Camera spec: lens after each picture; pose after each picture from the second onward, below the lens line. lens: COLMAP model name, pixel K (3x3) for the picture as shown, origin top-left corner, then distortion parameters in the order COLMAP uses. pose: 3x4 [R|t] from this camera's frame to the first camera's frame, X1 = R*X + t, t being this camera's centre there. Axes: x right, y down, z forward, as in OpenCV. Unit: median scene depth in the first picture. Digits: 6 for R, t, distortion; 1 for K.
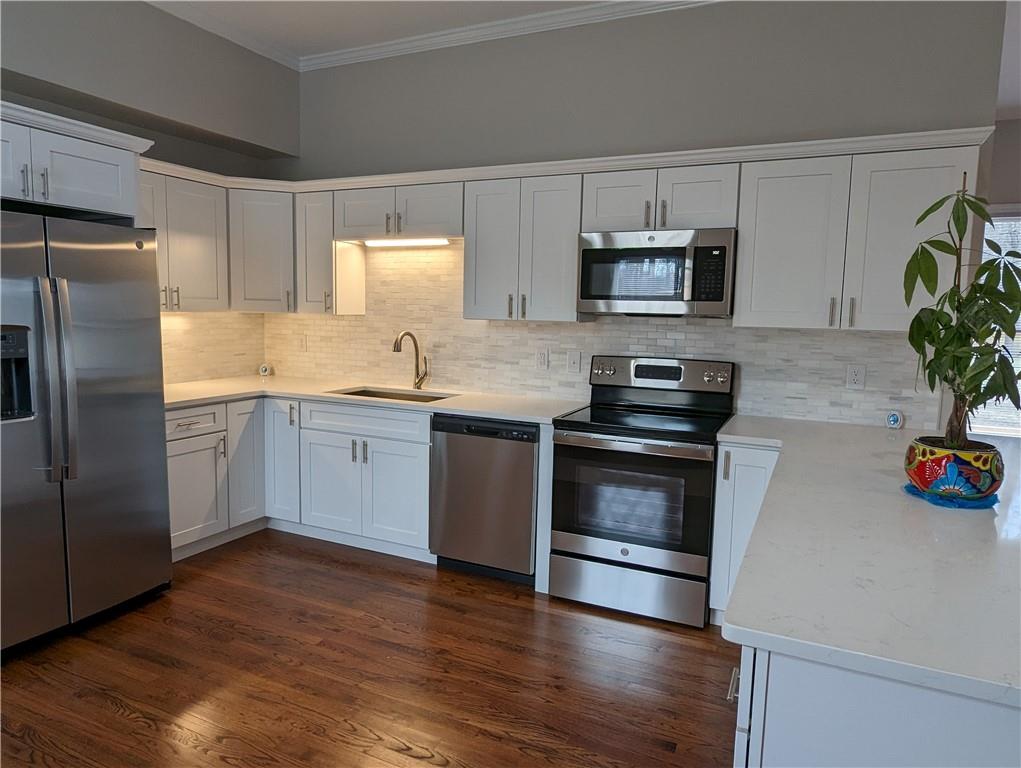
lens RADIAL K [[659.3, 0, 503.7], [0, 659.3, 378.3], [0, 0, 1]] dist [-0.005420, -0.004316]
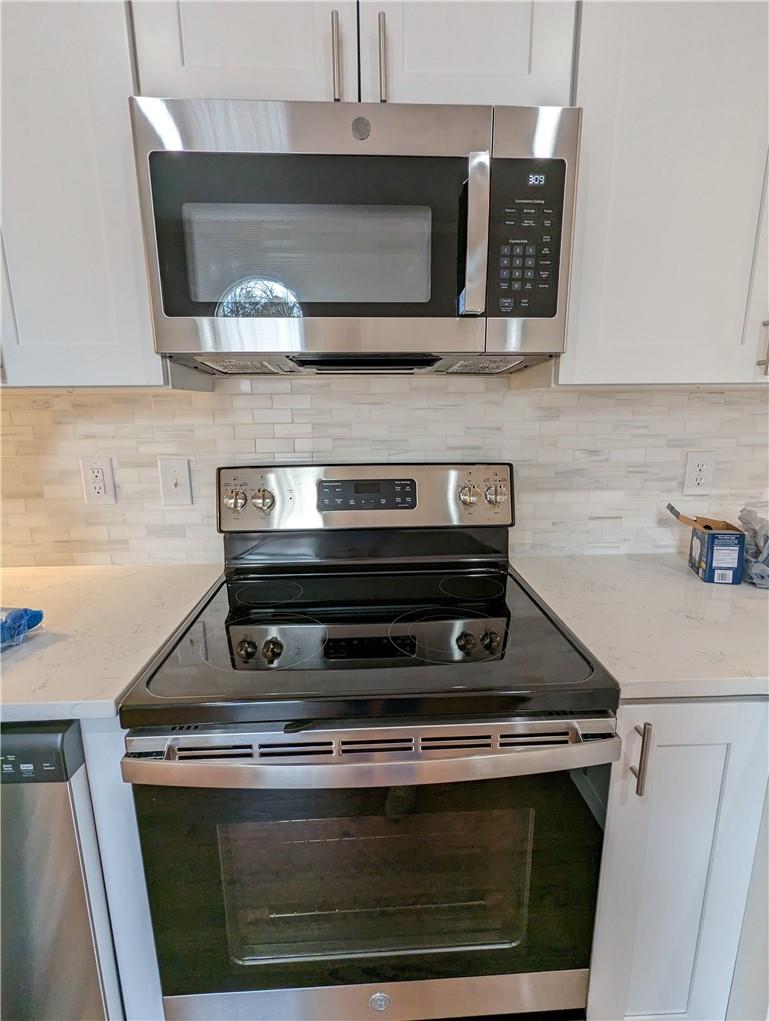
lens RADIAL K [[484.6, 0, 384.1], [0, 484.6, 513.5], [0, 0, 1]] dist [0.000813, 0.000282]
pose [[0.880317, -0.128657, 0.456606, 0.087230], [0.075248, 0.988206, 0.133370, -0.042722], [-0.468379, -0.083049, 0.879616, 0.713600]]
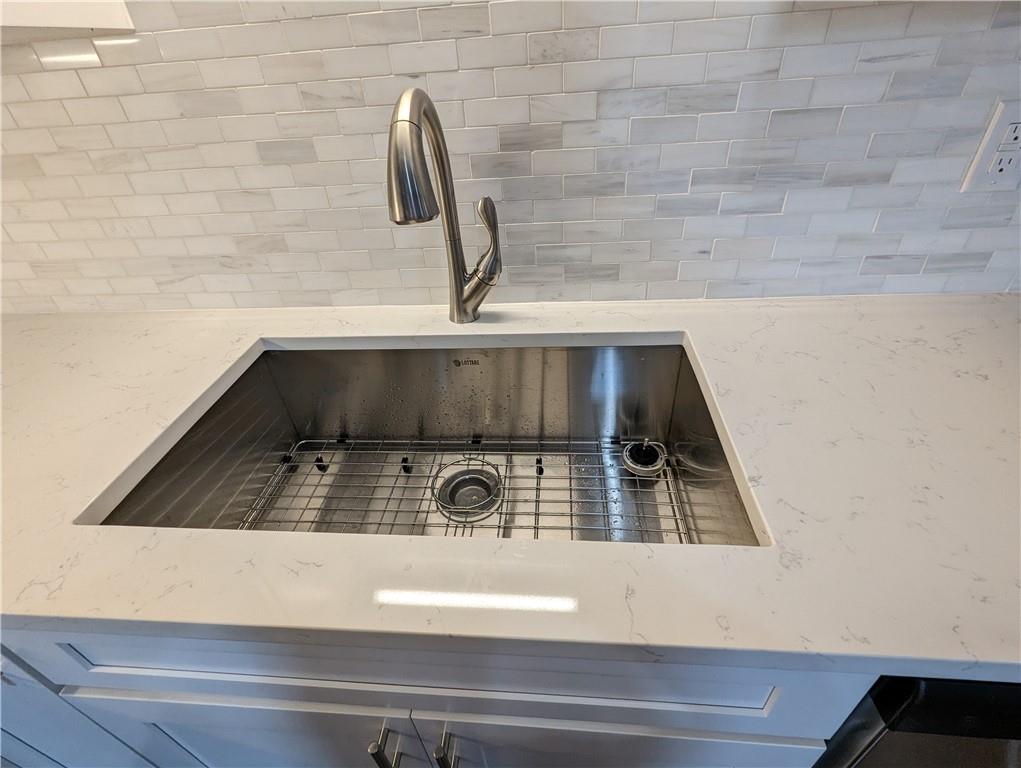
lens RADIAL K [[484.6, 0, 510.1], [0, 484.6, 383.3], [0, 0, 1]] dist [0.000813, 0.000282]
pose [[0.932829, -0.271667, 0.236702, -0.213989], [0.123345, 0.857990, 0.498637, -0.078144], [-0.338551, -0.435947, 0.833867, 1.006320]]
